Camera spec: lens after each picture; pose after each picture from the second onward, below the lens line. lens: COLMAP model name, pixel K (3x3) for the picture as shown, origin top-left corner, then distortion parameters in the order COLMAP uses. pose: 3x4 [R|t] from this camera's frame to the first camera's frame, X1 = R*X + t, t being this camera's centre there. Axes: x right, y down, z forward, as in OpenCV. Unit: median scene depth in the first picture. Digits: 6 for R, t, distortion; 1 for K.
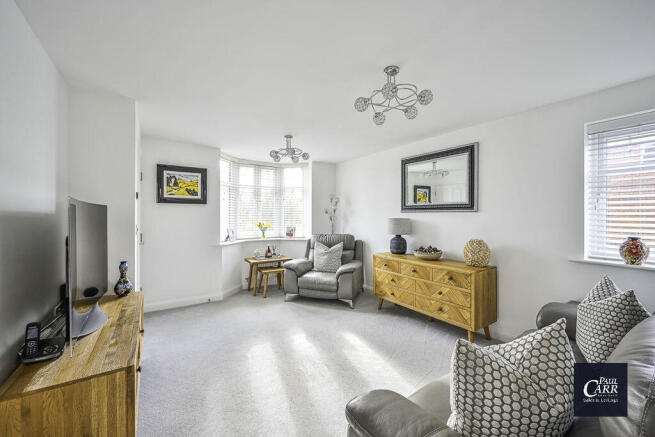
lens RADIAL K [[264.2, 0, 328.5], [0, 264.2, 212.1], [0, 0, 1]] dist [-0.000222, 0.000025]
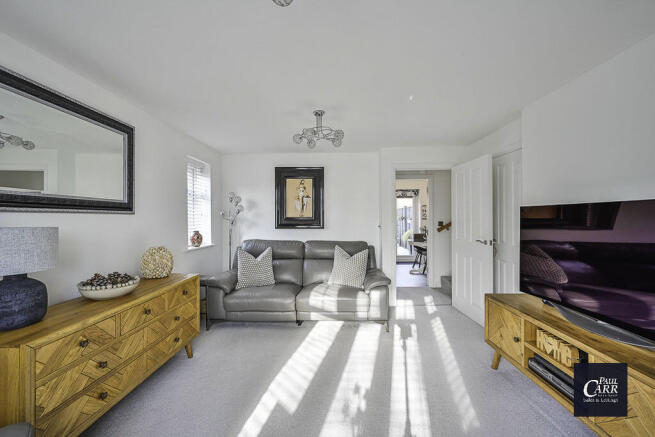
lens RADIAL K [[264.2, 0, 328.5], [0, 264.2, 212.1], [0, 0, 1]] dist [-0.000222, 0.000025]
pose [[-0.806985, 0.016154, 0.590351, -0.374669], [0.004165, 0.999757, -0.021664, 0.011942], [-0.590557, -0.015024, -0.806856, 1.281528]]
